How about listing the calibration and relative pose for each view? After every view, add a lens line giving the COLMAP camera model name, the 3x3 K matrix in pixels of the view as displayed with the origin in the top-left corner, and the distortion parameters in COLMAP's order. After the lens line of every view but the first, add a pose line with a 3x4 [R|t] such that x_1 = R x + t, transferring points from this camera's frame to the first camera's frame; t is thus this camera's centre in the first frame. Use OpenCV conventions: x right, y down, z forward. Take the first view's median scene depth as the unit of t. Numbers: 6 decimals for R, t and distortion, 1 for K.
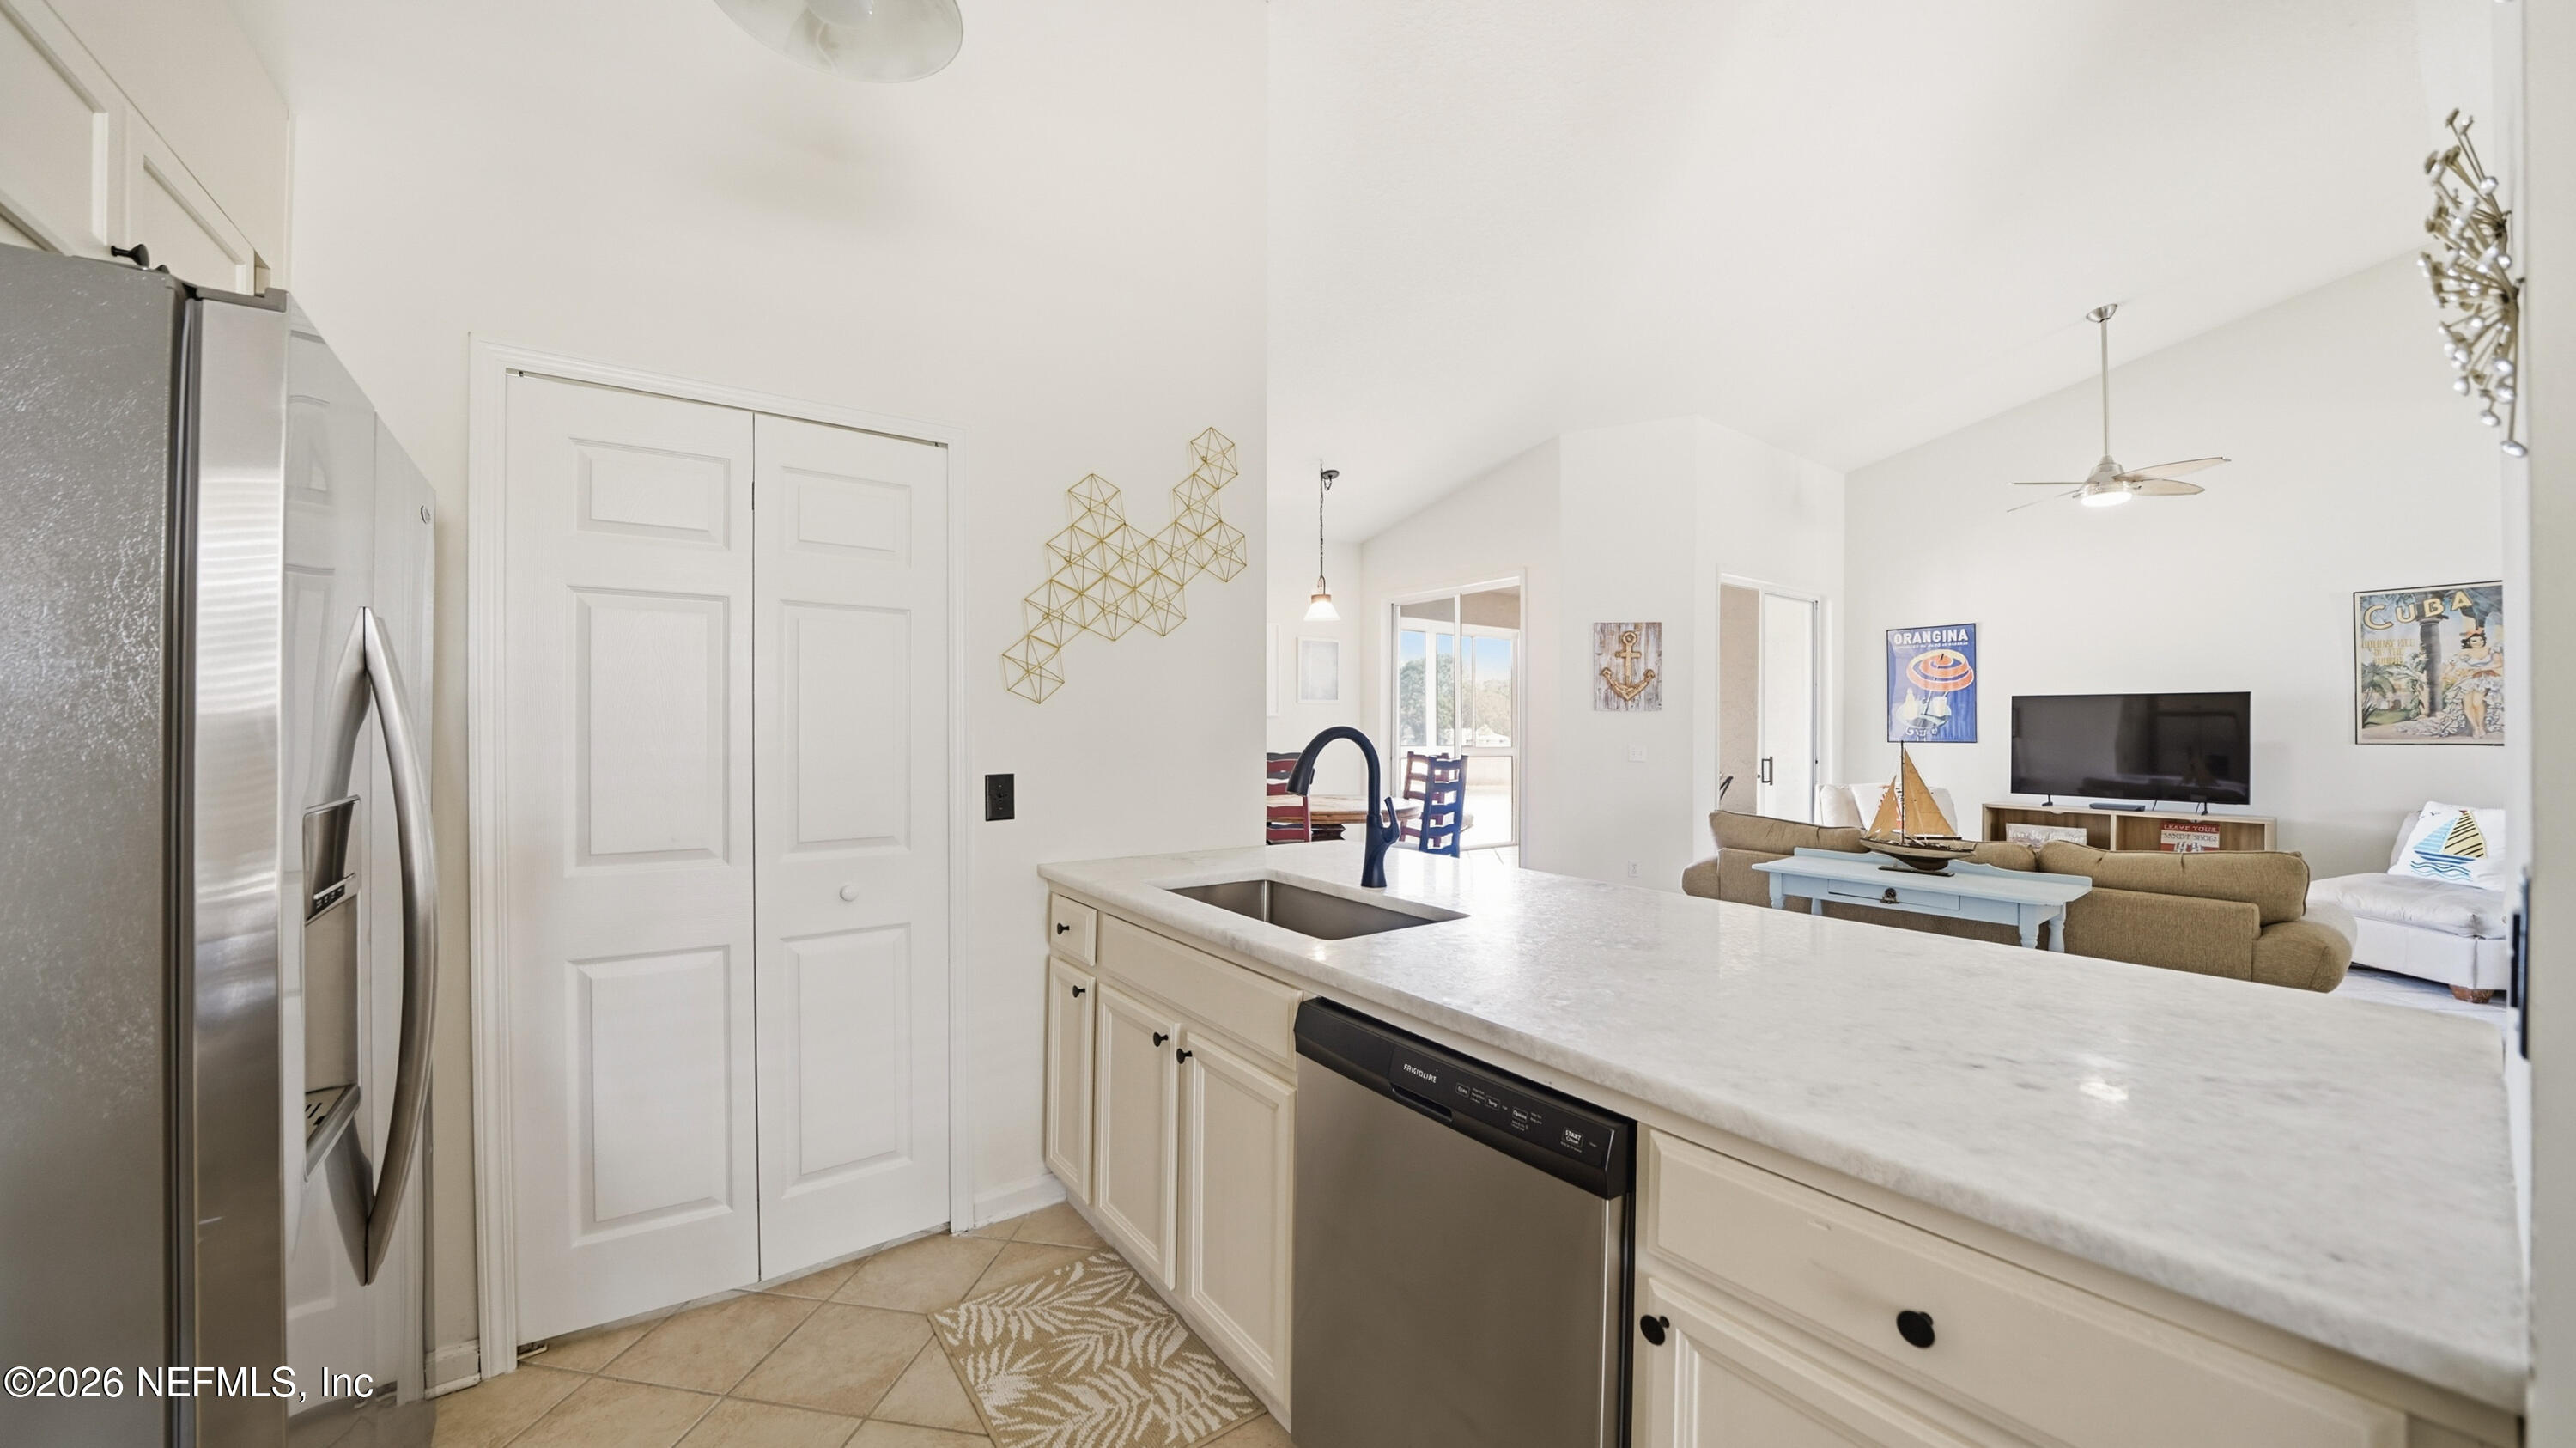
lens RADIAL K [[909.7, 0, 1284.8], [0, 909.7, 729.6], [0, 0, 1]] dist [-0.019755, 0.000293]
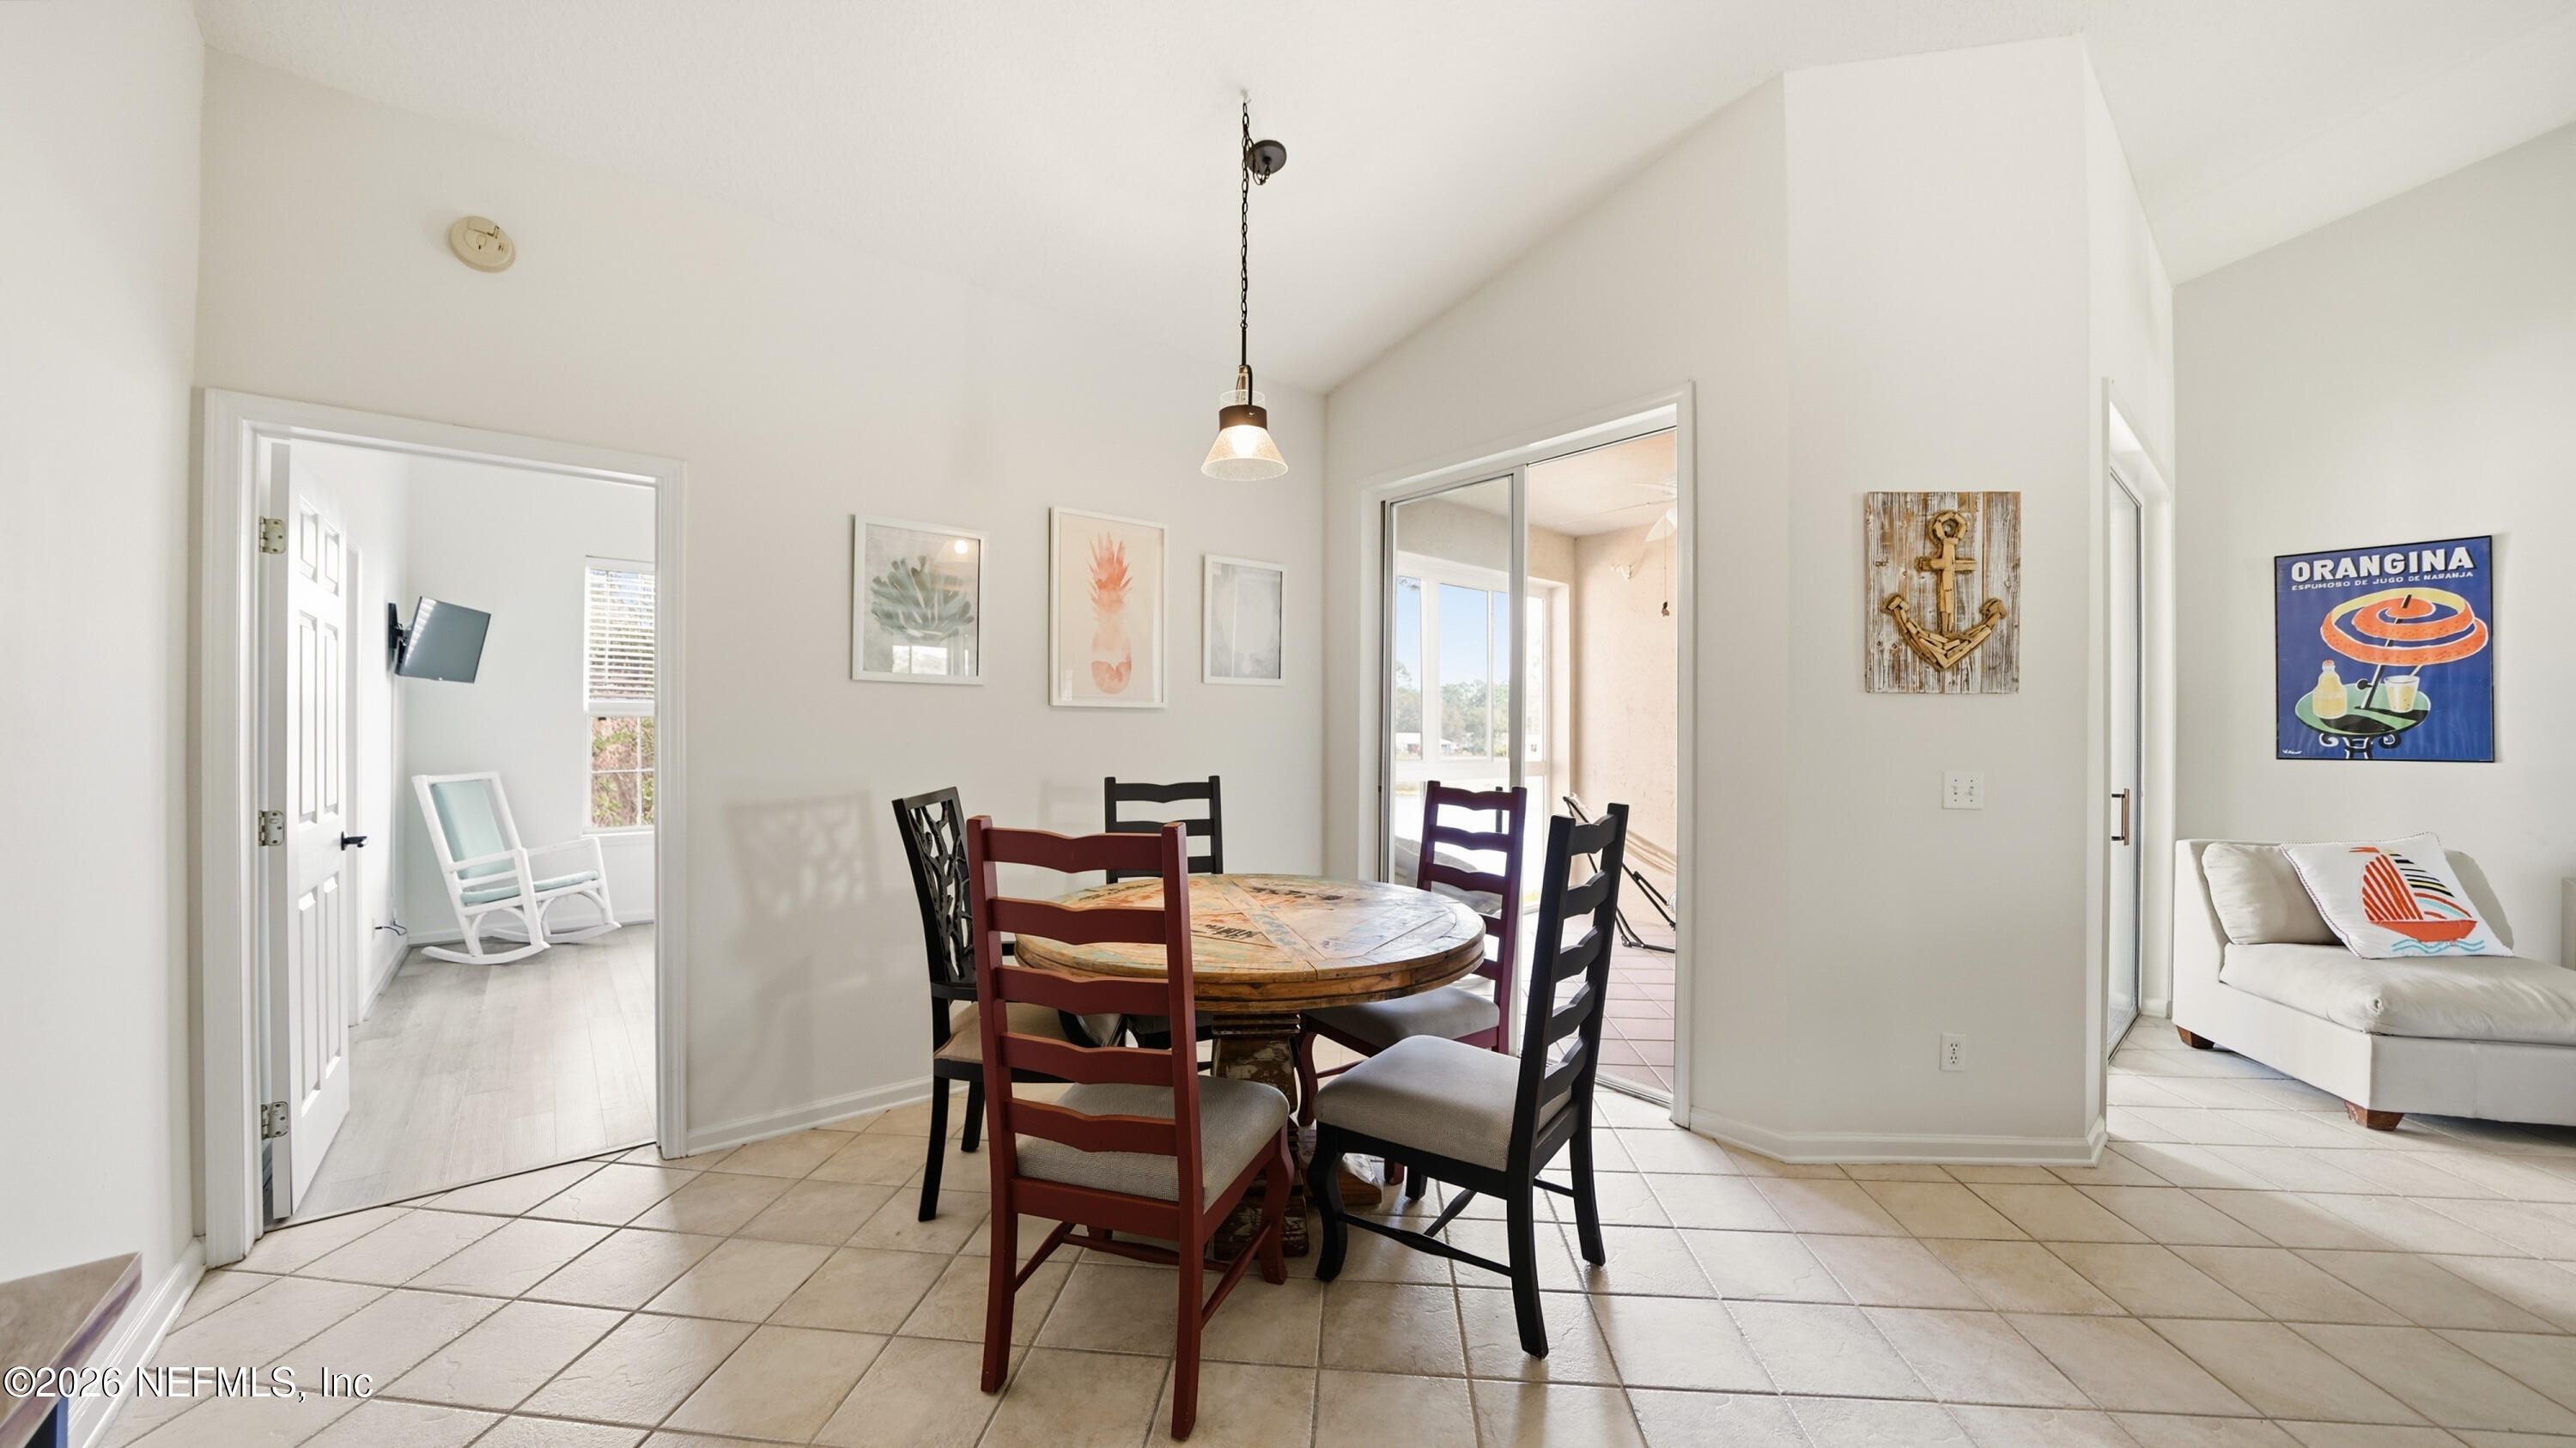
lens RADIAL K [[909.7, 0, 1284.8], [0, 909.7, 729.6], [0, 0, 1]] dist [-0.019755, 0.000293]
pose [[0.997876, 0.002220, 0.065105, 0.031808], [-0.001802, 0.999977, -0.006485, 0.000154], [-0.065118, 0.006354, 0.997857, 0.584294]]
